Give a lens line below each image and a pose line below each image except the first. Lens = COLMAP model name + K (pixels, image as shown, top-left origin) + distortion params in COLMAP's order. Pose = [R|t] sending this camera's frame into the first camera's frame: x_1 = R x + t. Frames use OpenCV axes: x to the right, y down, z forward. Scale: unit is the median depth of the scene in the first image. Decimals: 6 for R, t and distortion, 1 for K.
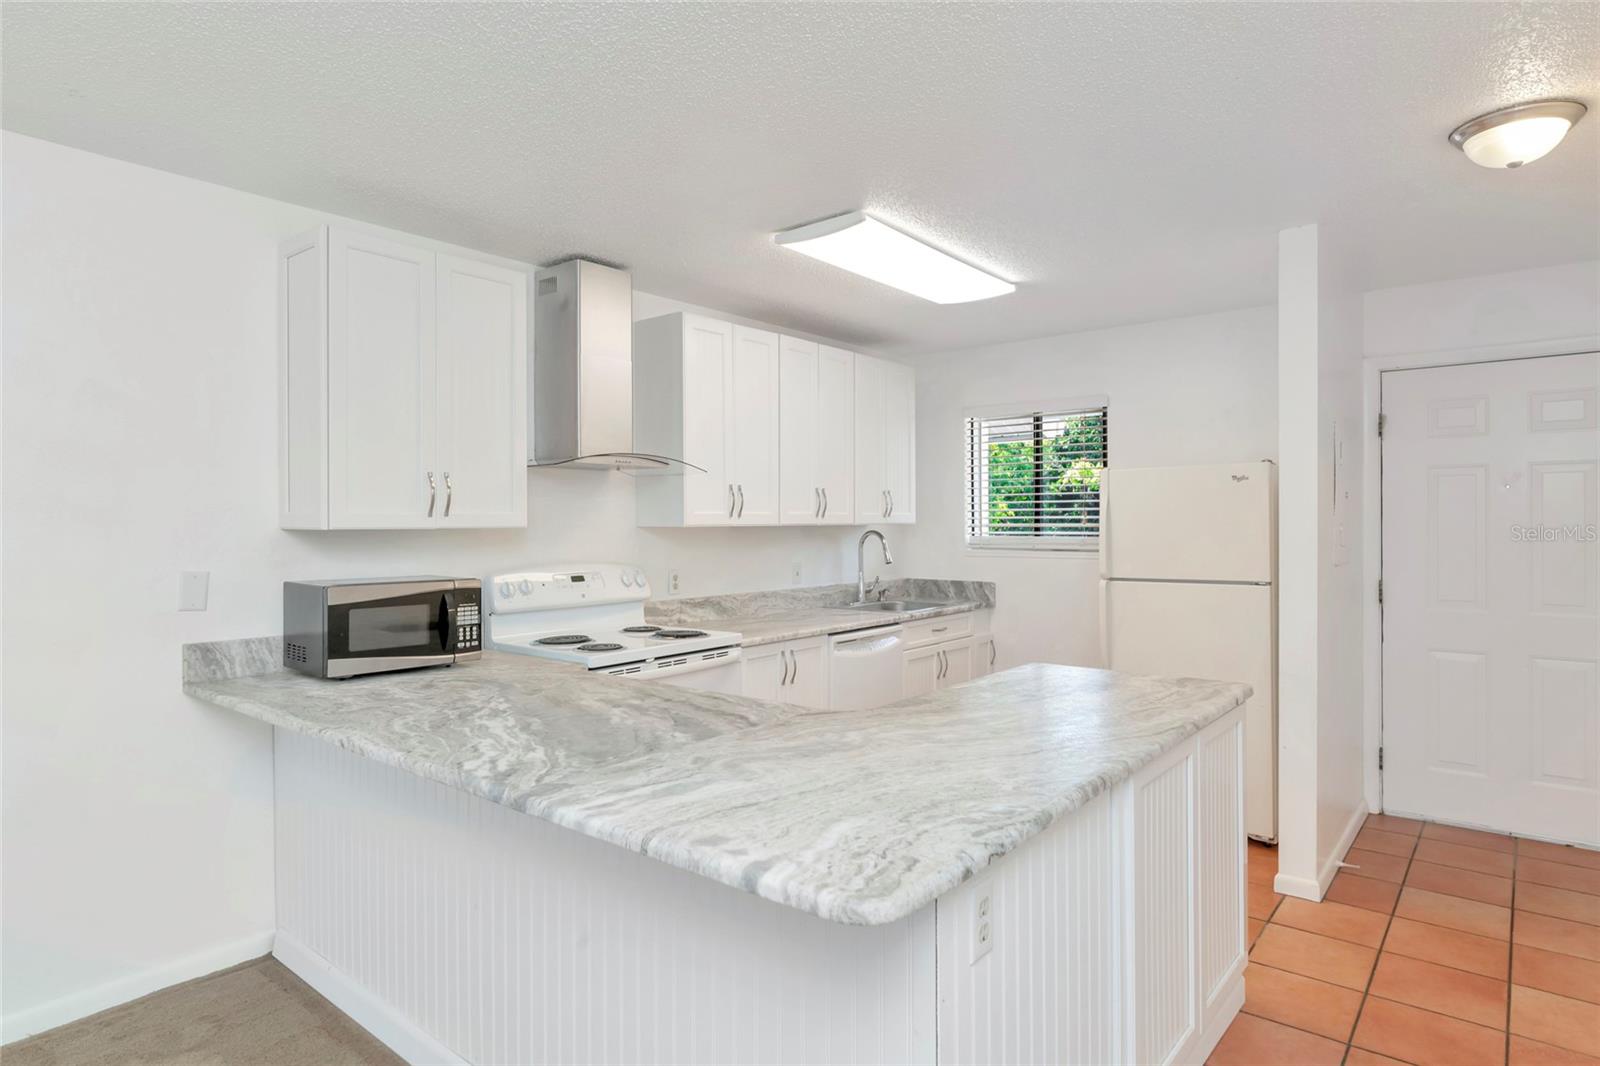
lens RADIAL K [[890.1, 0, 794.5], [0, 890.1, 523.5], [0, 0, 1]] dist [-0.001244, -0.001903]
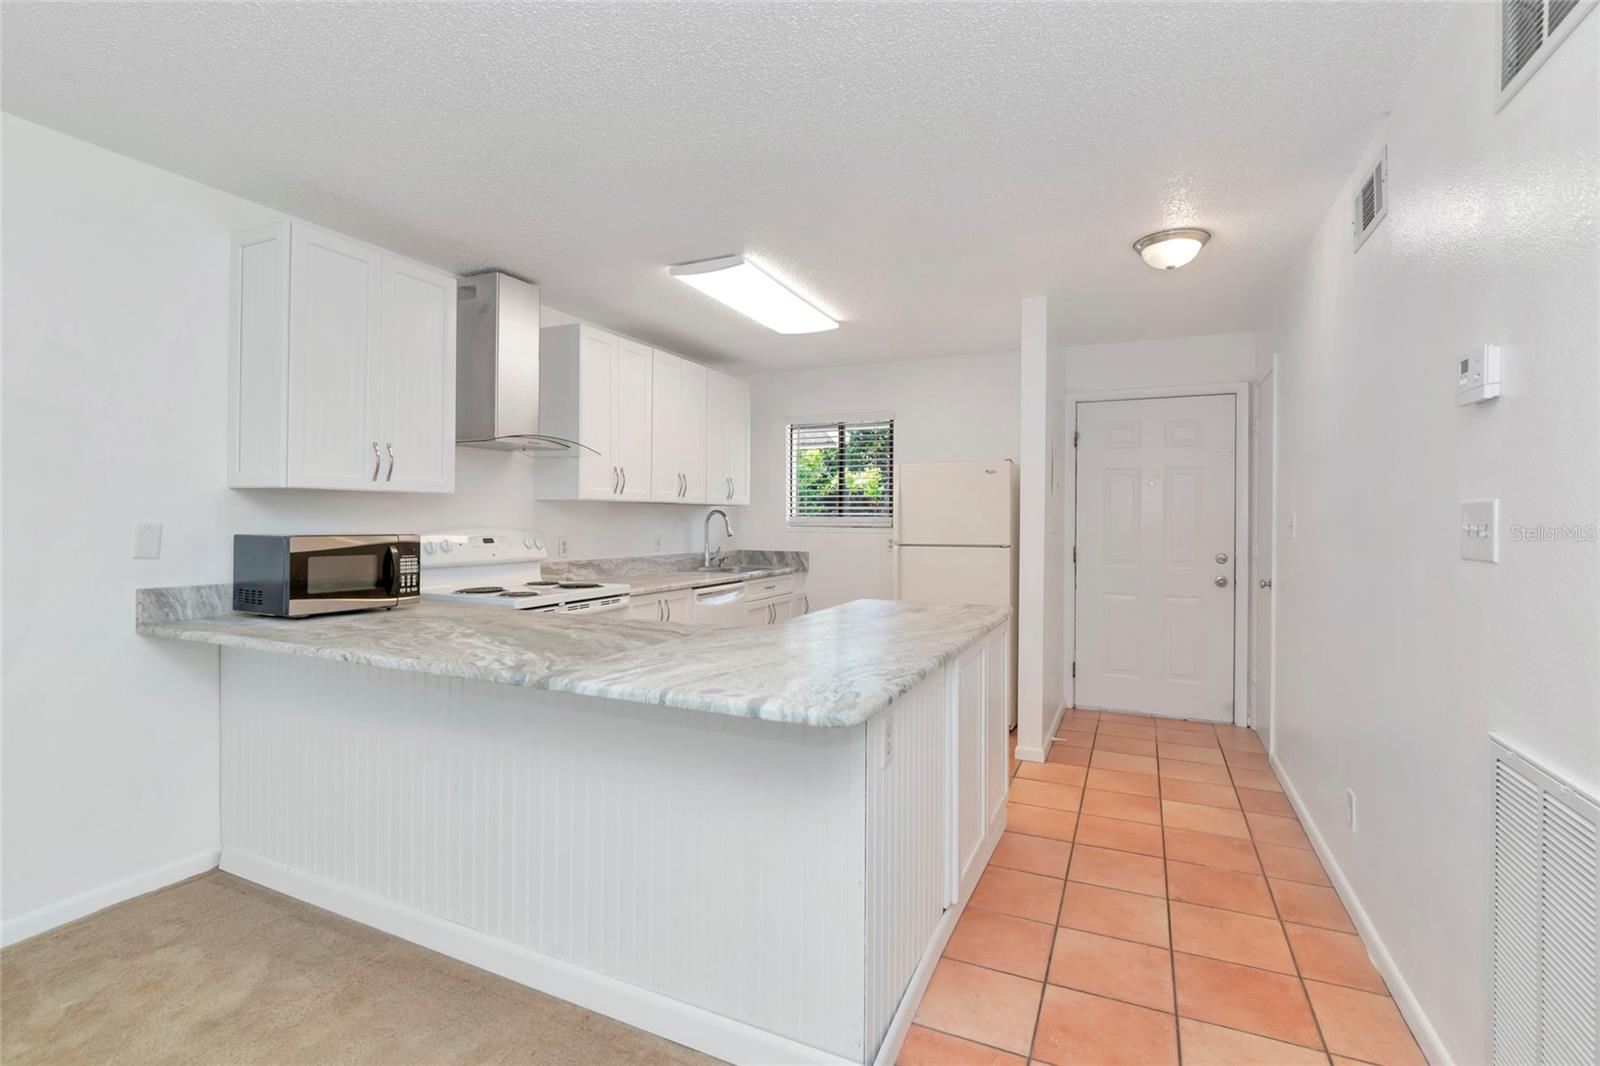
lens RADIAL K [[740.3, 0, 793.6], [0, 740.3, 516.7], [0, 0, 1]] dist [0.001687, -0.007834]
pose [[0.968351, 0.012463, 0.249281, -0.089176], [-0.011332, 0.999918, -0.005971, 0.029121], [-0.249335, 0.002957, 0.968413, -0.055260]]
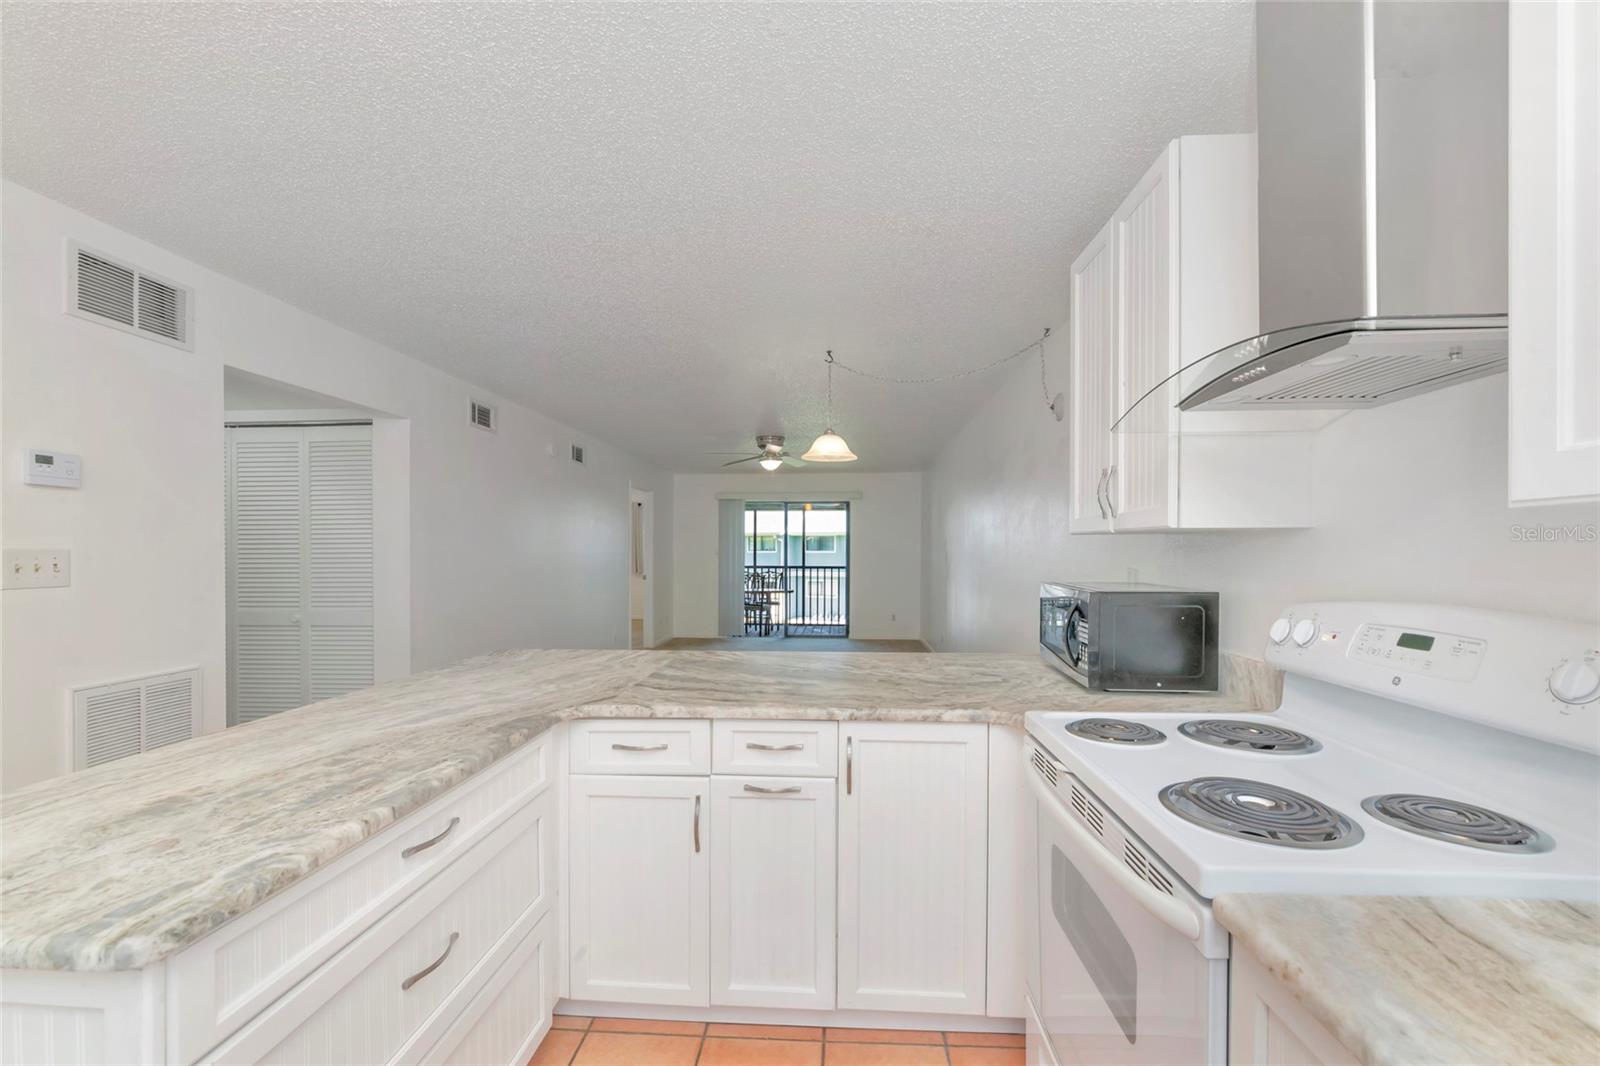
lens RADIAL K [[647.9, 0, 798.3], [0, 647.9, 553.9], [0, 0, 1]] dist [-0.009276, -0.000100]
pose [[-0.811639, 0.008083, -0.584104, 0.162917], [0.002026, 0.999937, 0.011024, 0.015127], [0.584156, 0.007764, -0.811604, 1.004807]]
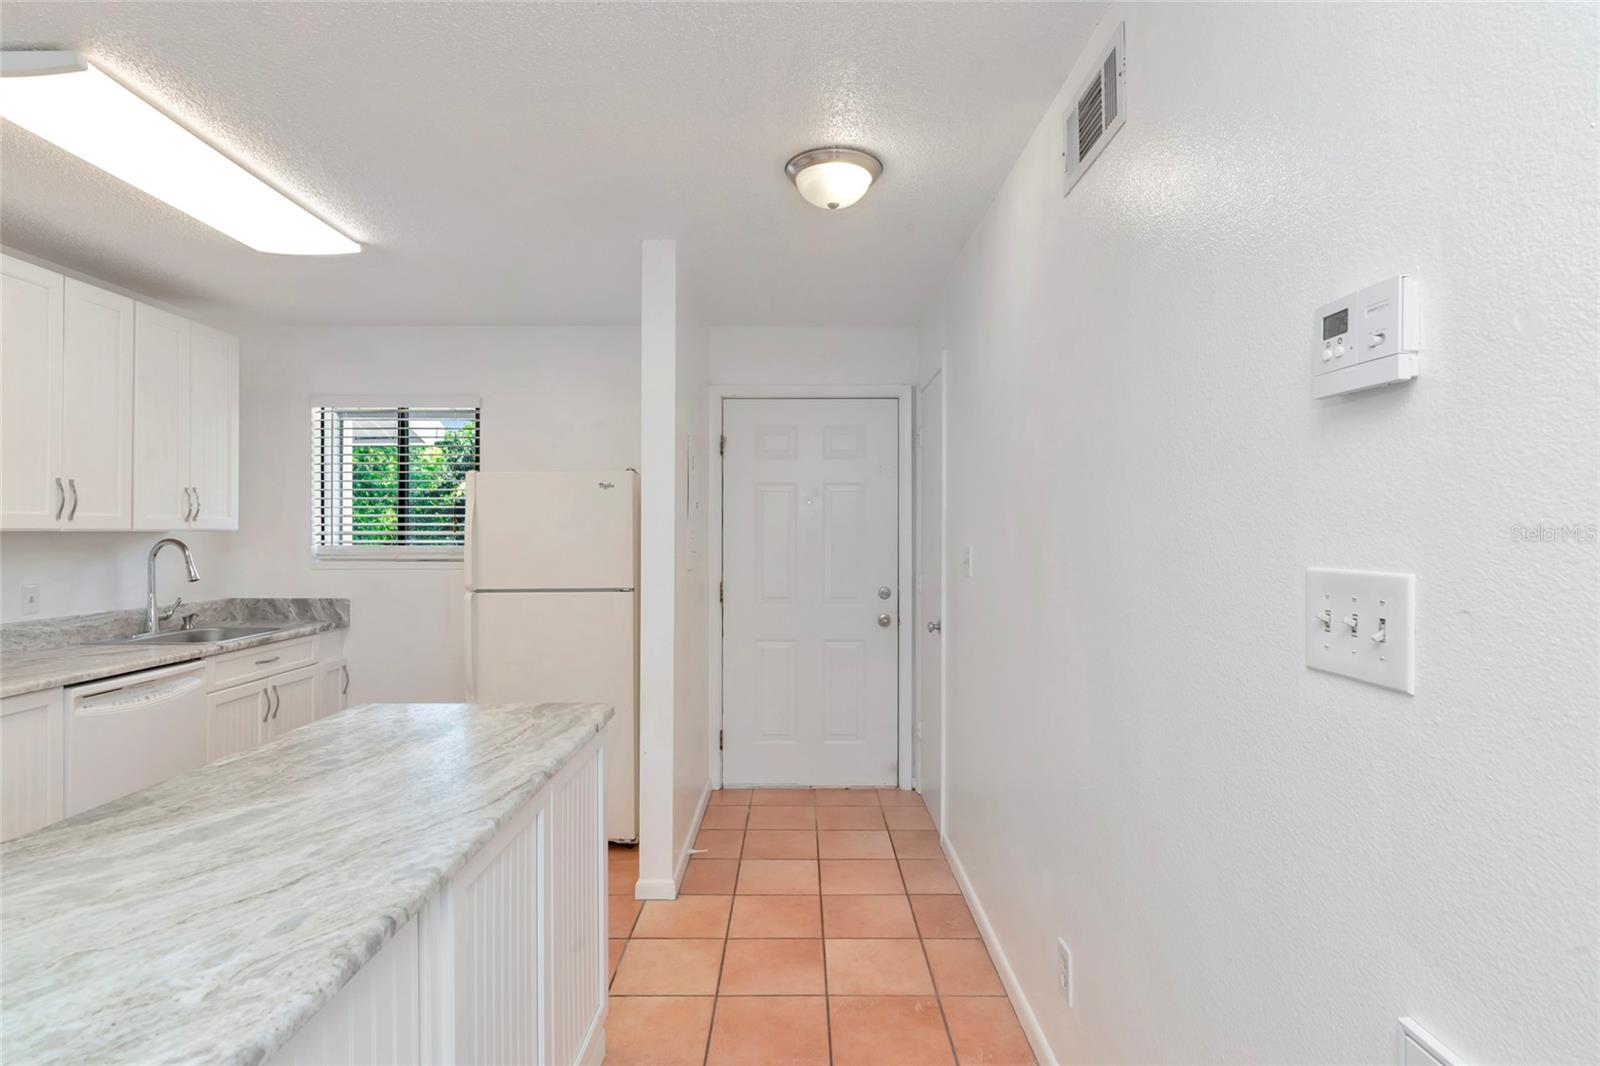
lens RADIAL K [[804.6, 0, 797.5], [0, 804.6, 528.3], [0, 0, 1]] dist [-0.000012, -0.008061]
pose [[0.771710, 0.007788, 0.635926, 0.085482], [-0.002676, 0.999956, -0.008999, 0.004474], [-0.635968, 0.005243, 0.771697, 0.154247]]
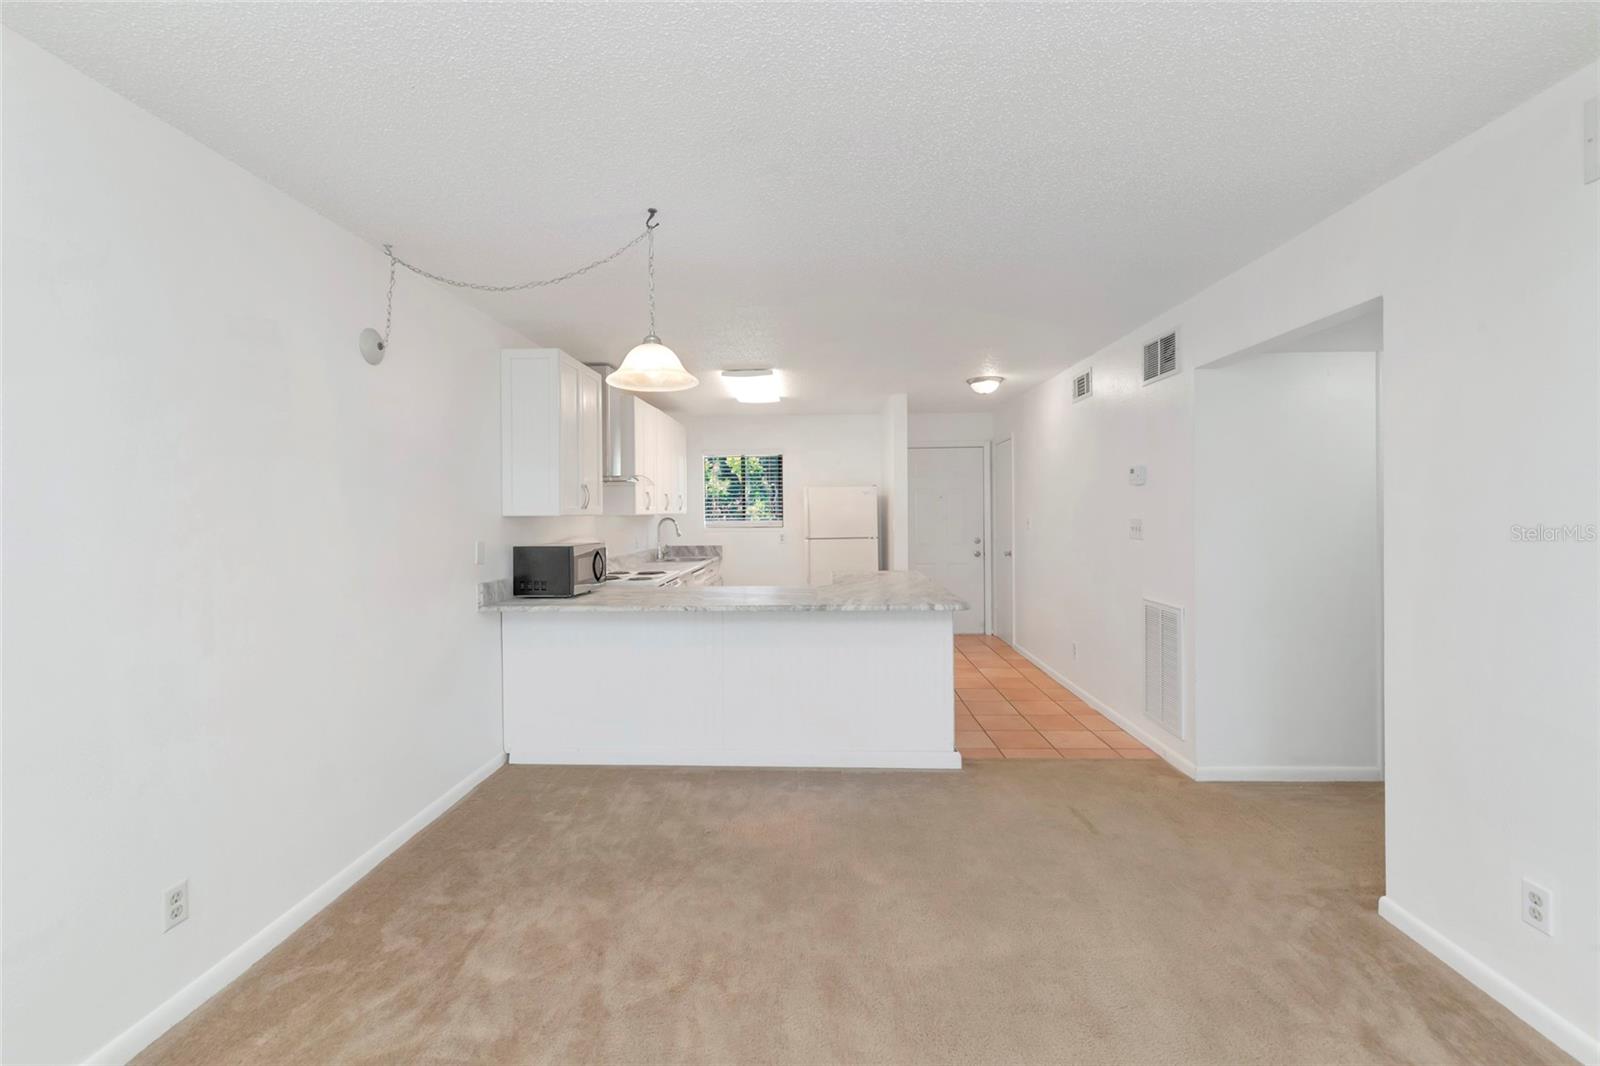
lens RADIAL K [[668.3, 0, 798.3], [0, 668.3, 512.5], [0, 0, 1]] dist [0.000383, 0.000006]
pose [[0.797054, -0.003588, 0.603897, -0.657569], [0.007582, 0.999963, -0.004066, 0.006415], [-0.603861, 0.007820, 0.797052, -0.270531]]
